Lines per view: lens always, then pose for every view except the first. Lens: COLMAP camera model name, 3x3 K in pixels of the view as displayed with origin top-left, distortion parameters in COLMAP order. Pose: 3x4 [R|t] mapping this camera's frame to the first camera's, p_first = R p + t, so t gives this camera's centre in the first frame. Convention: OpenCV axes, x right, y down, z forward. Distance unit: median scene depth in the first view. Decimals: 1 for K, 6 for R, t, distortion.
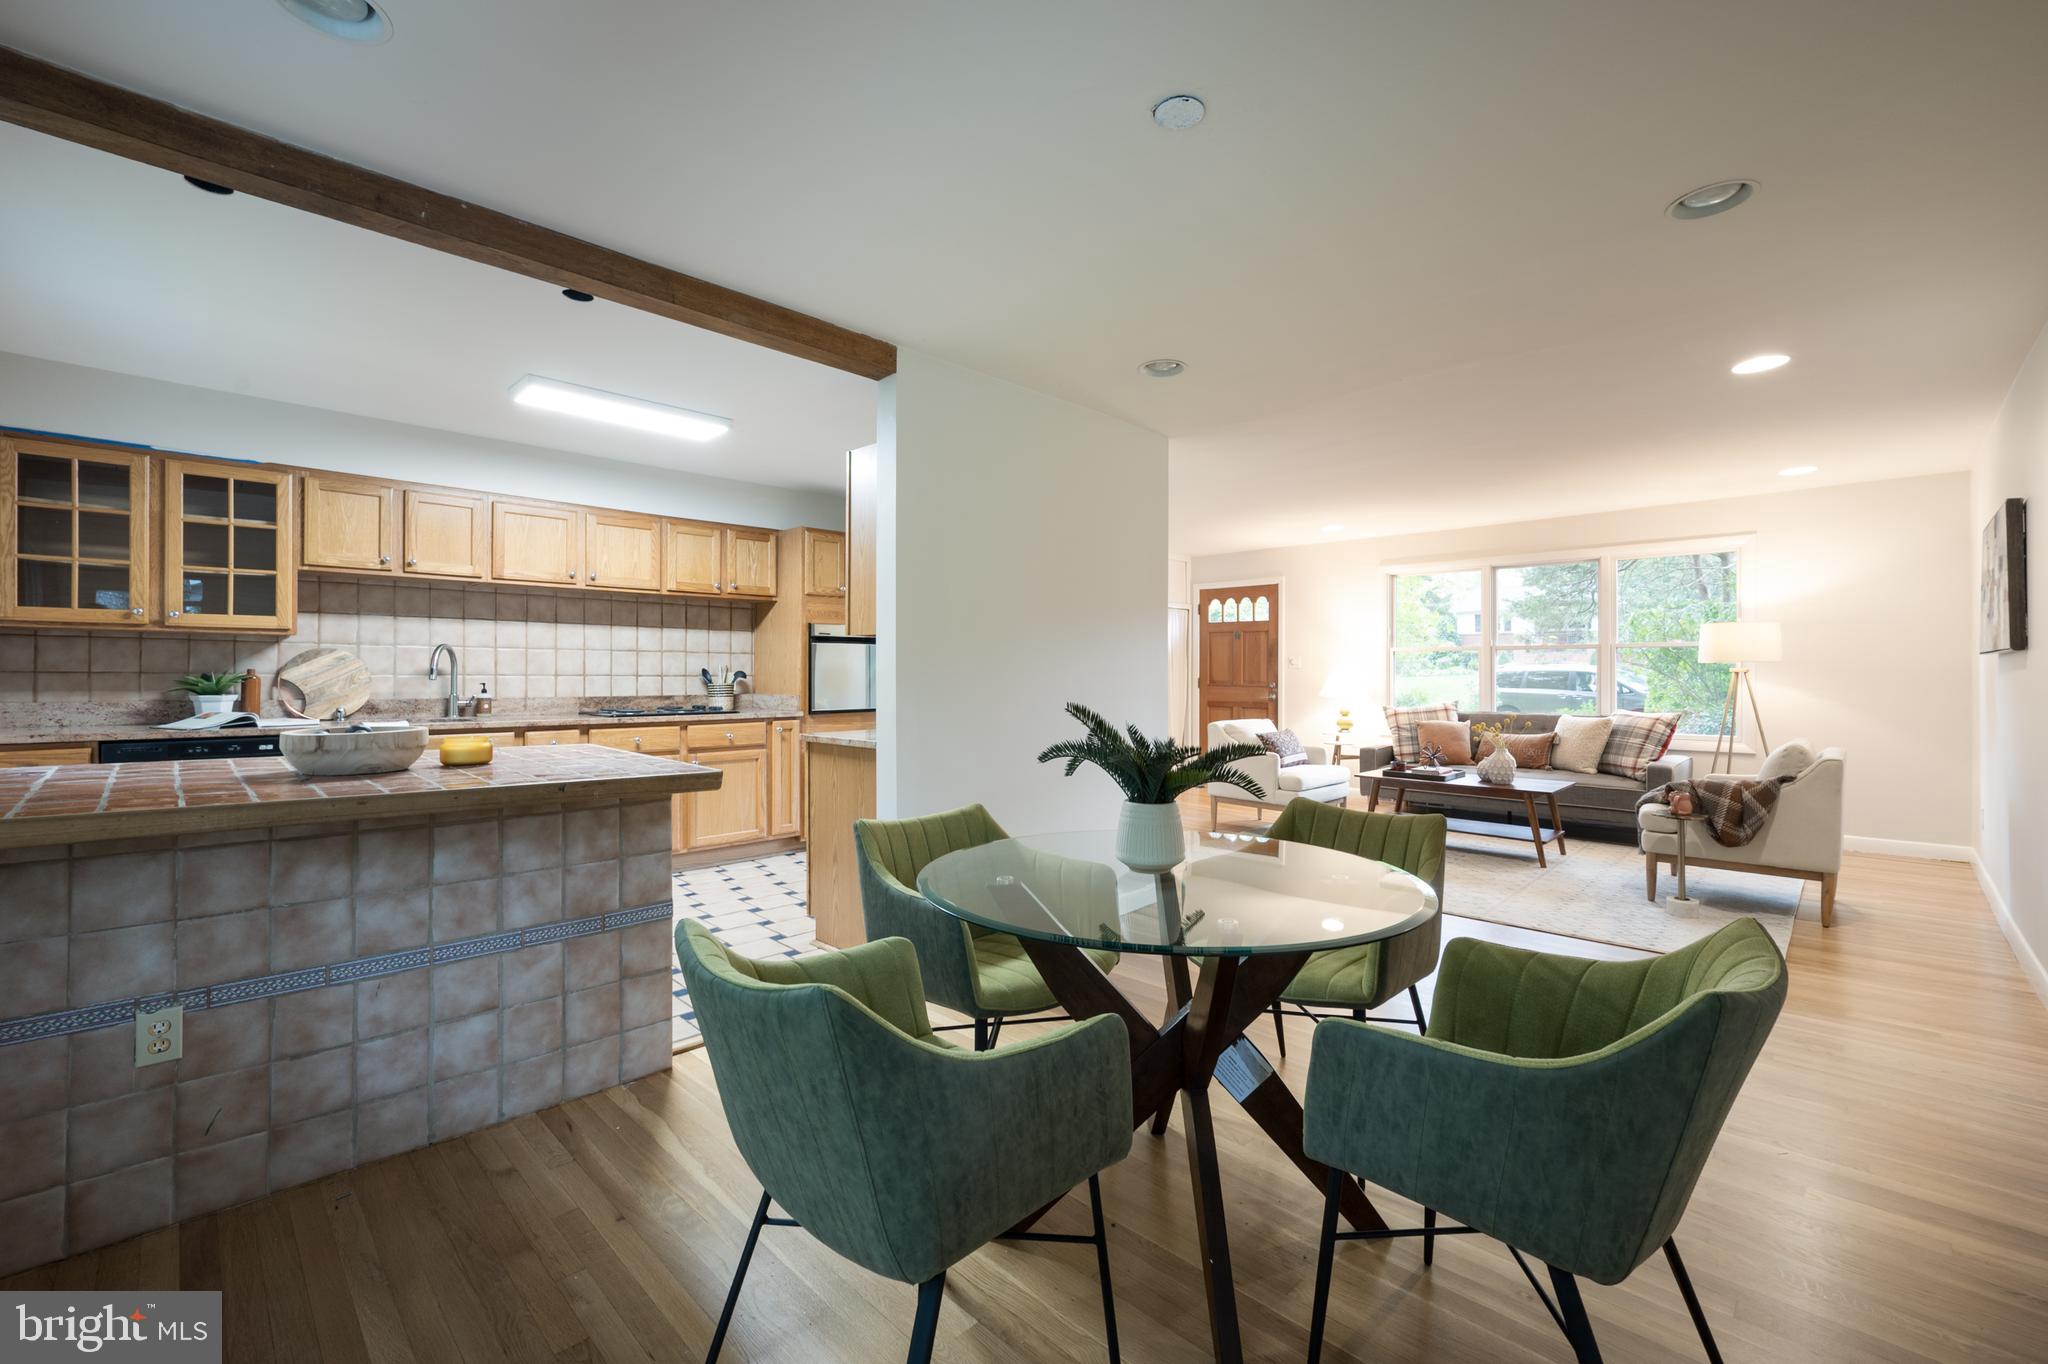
lens RADIAL K [[823.0, 0, 1011.0], [0, 823.0, 673.1], [0, 0, 1]] dist [-0.022508, 0.004954]
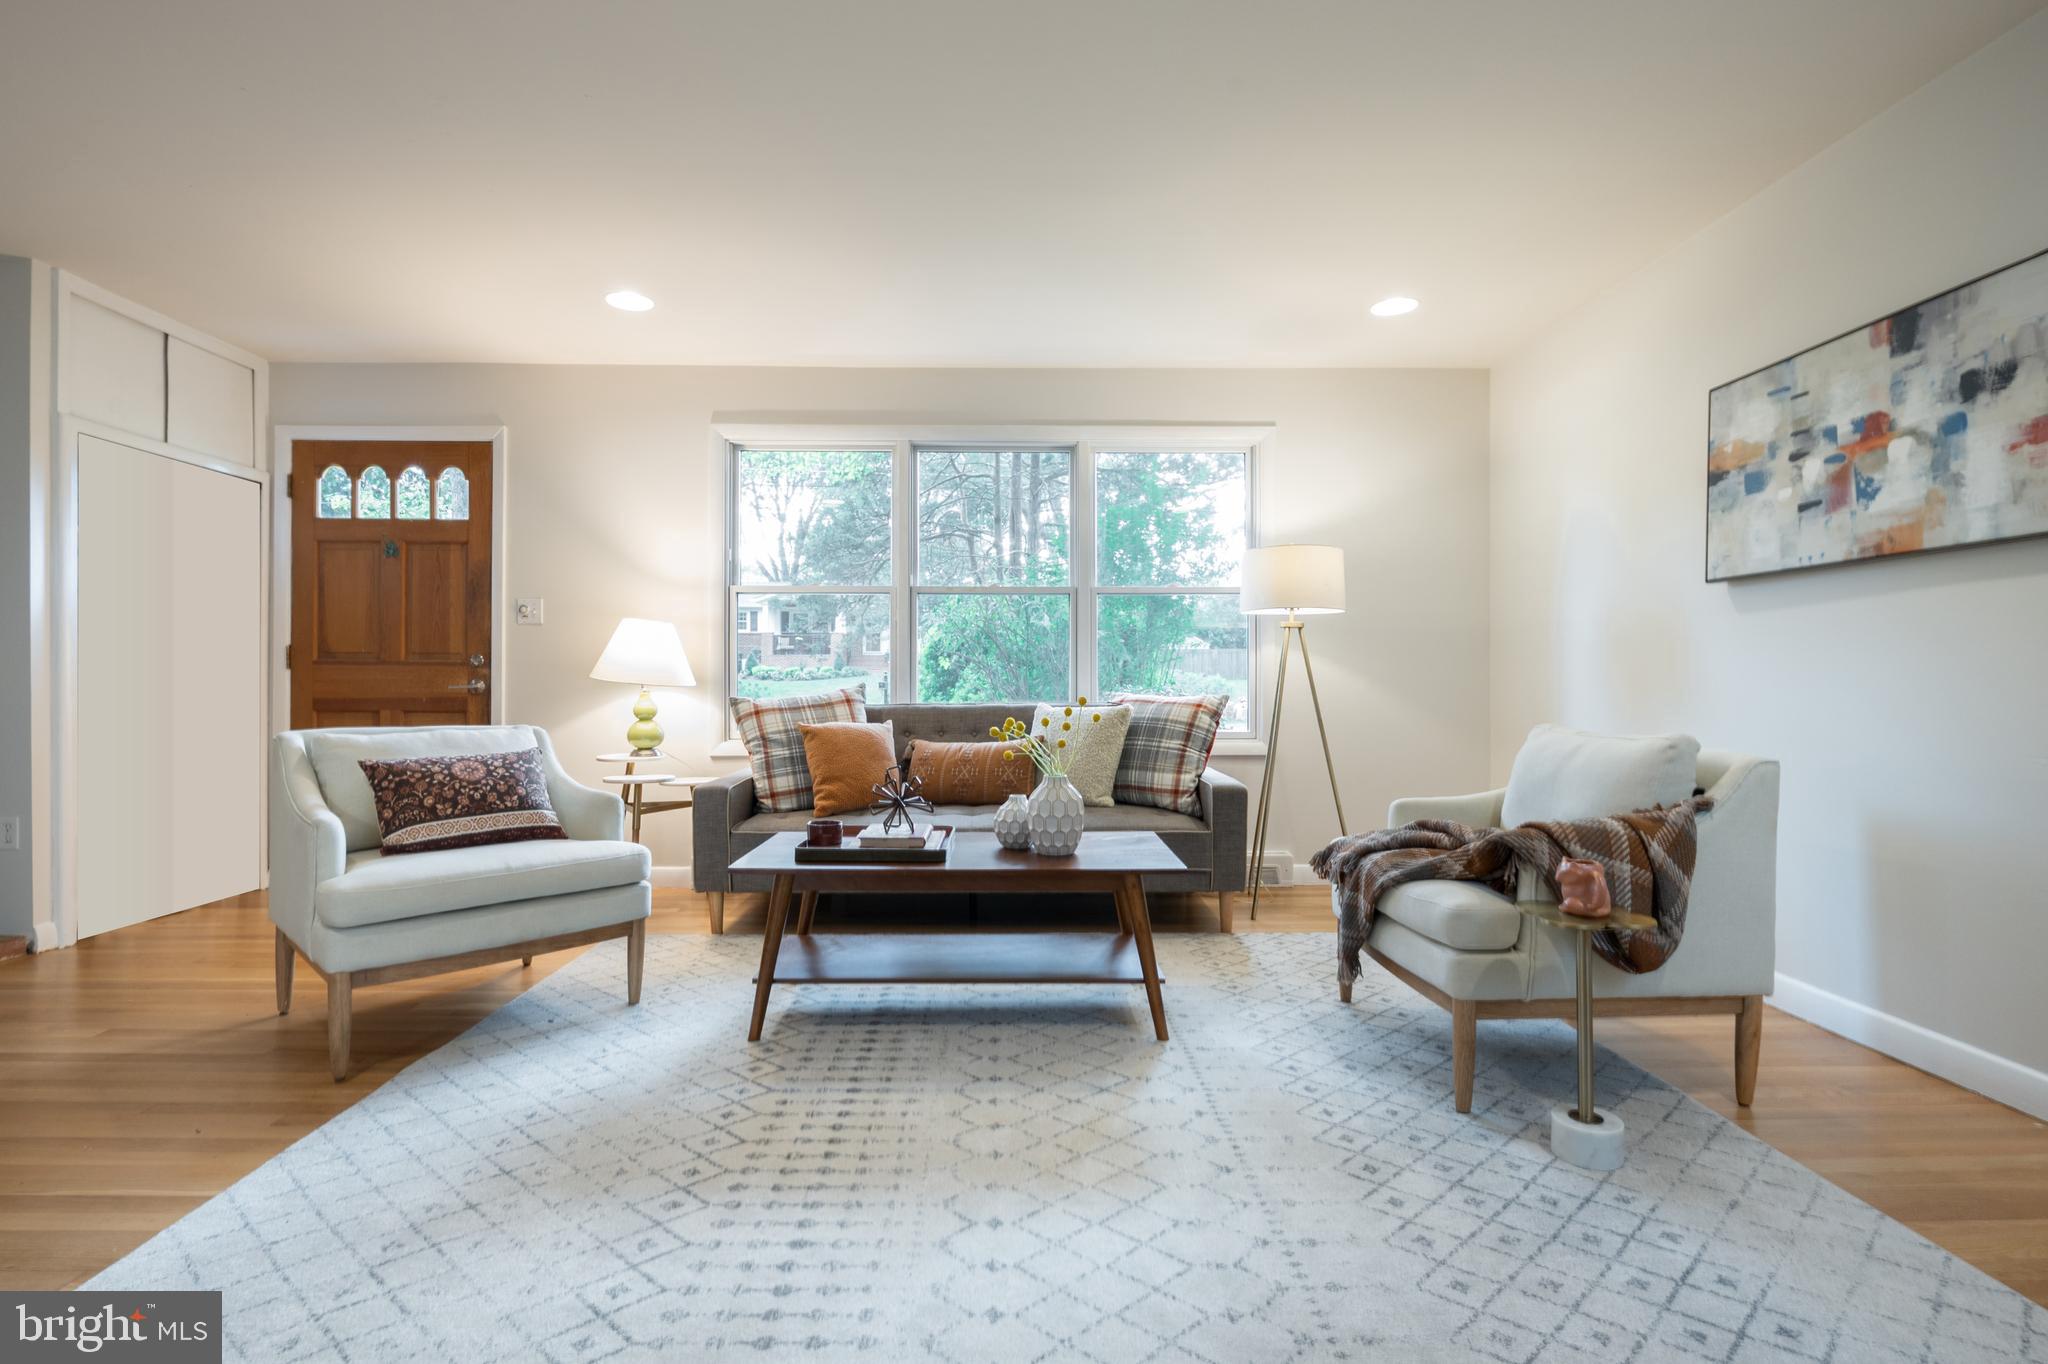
lens RADIAL K [[978.4, 0, 1002.3], [0, 978.4, 677.2], [0, 0, 1]] dist [-0.003548, -0.000173]
pose [[0.684504, 0.003420, 0.729001, 0.221145], [-0.000127, 0.999990, -0.004572, 0.048170], [-0.729009, 0.003037, 0.684497, 0.754130]]
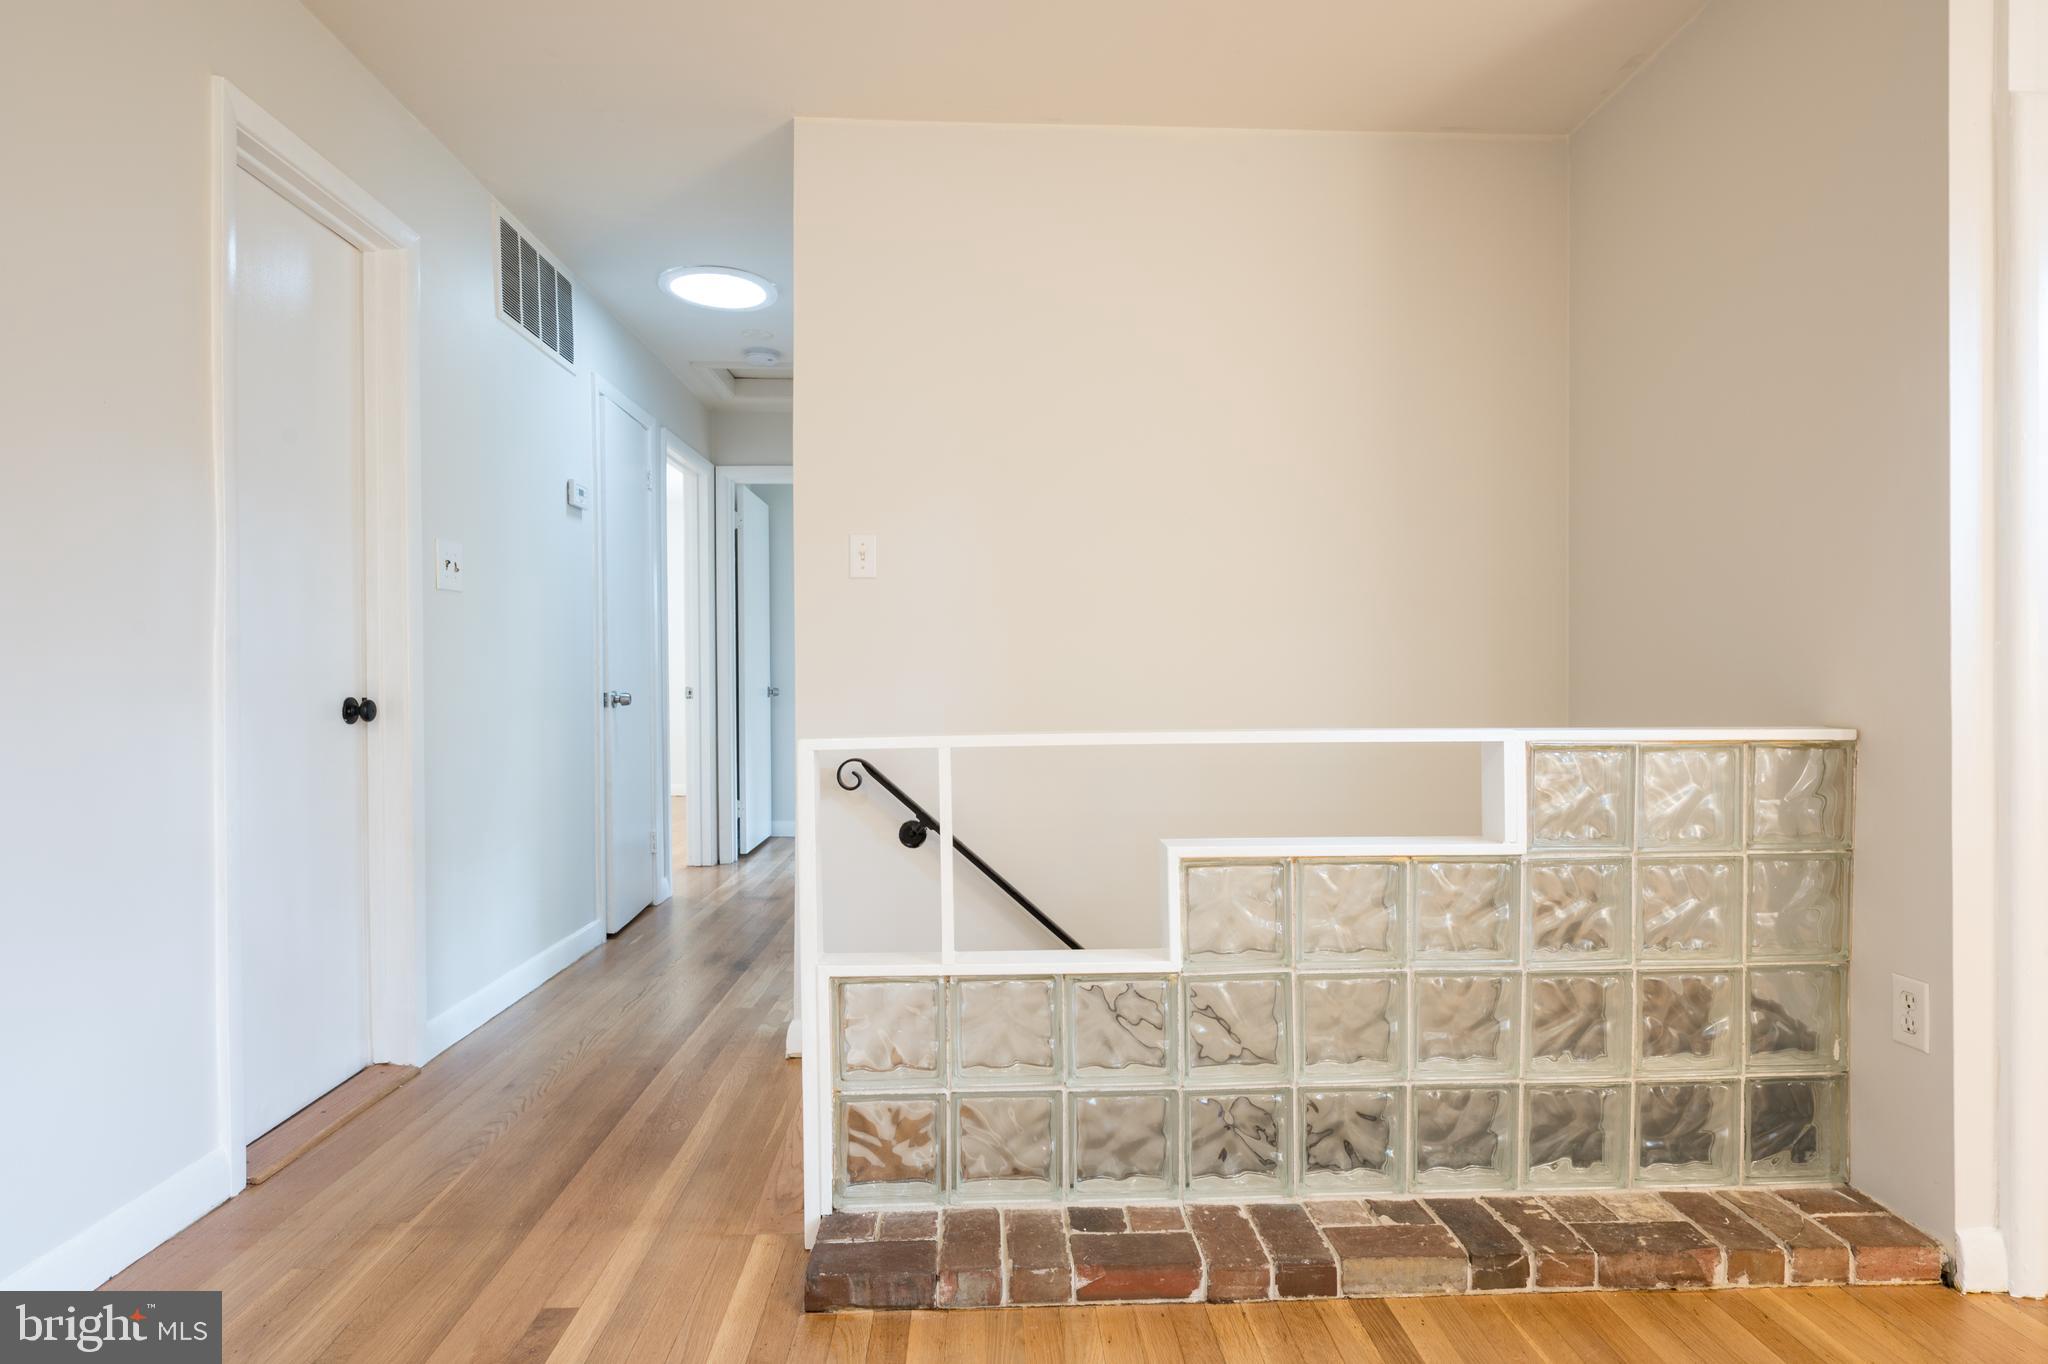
lens RADIAL K [[1135.4, 0, 1015.3], [0, 1135.4, 678.3], [0, 0, 1]] dist [-0.000987, -0.001230]
pose [[0.738791, -0.000277, -0.673934, 0.283337], [0.005960, 0.999963, 0.006123, 0.035794], [0.673908, -0.008540, 0.738766, 1.294086]]
